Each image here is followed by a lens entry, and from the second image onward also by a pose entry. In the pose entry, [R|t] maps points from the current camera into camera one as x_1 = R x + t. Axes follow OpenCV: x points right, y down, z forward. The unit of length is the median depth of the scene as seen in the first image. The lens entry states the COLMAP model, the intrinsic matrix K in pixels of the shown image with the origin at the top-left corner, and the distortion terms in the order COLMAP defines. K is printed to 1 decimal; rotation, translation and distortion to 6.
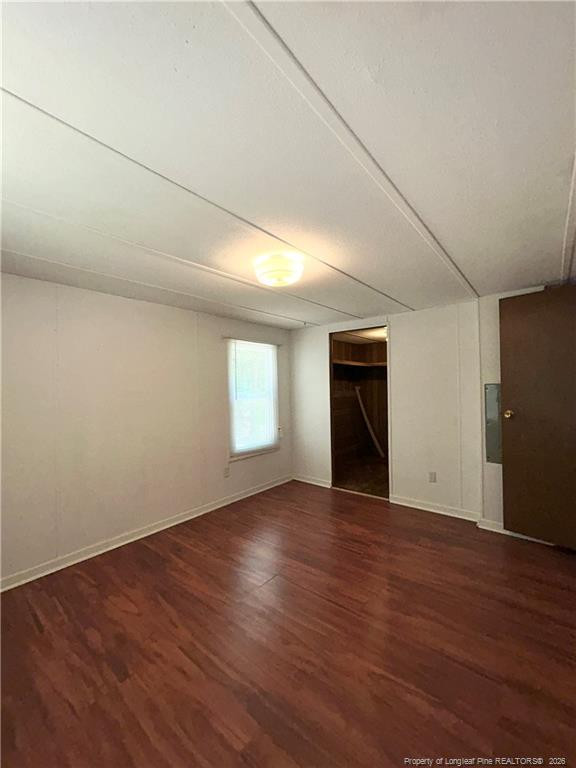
lens RADIAL K [[312.6, 0, 290.3], [0, 312.6, 382.9], [0, 0, 1]] dist [0.005466, 0.000972]
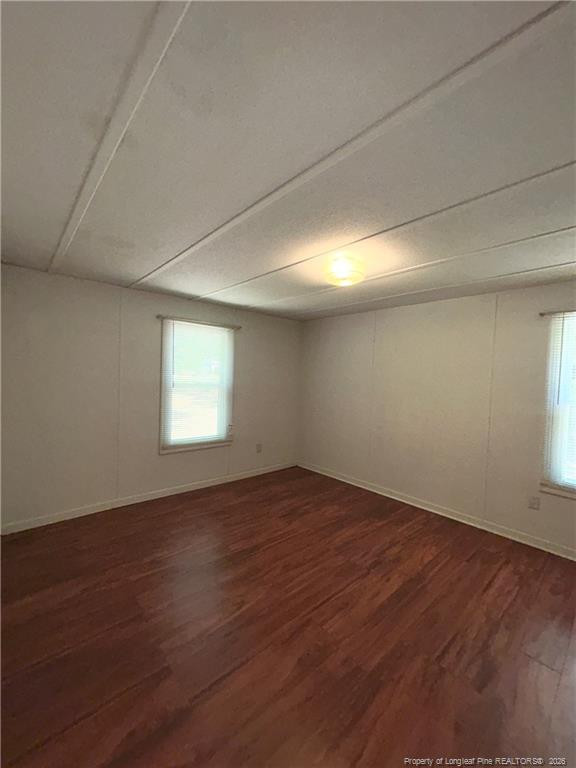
lens RADIAL K [[312.6, 0, 290.3], [0, 312.6, 382.9], [0, 0, 1]] dist [0.005466, 0.000972]
pose [[-0.142497, 0.042201, -0.988895, 0.757348], [-0.020083, 0.998762, 0.045516, -0.015047], [0.989591, 0.026346, -0.141473, 0.703489]]
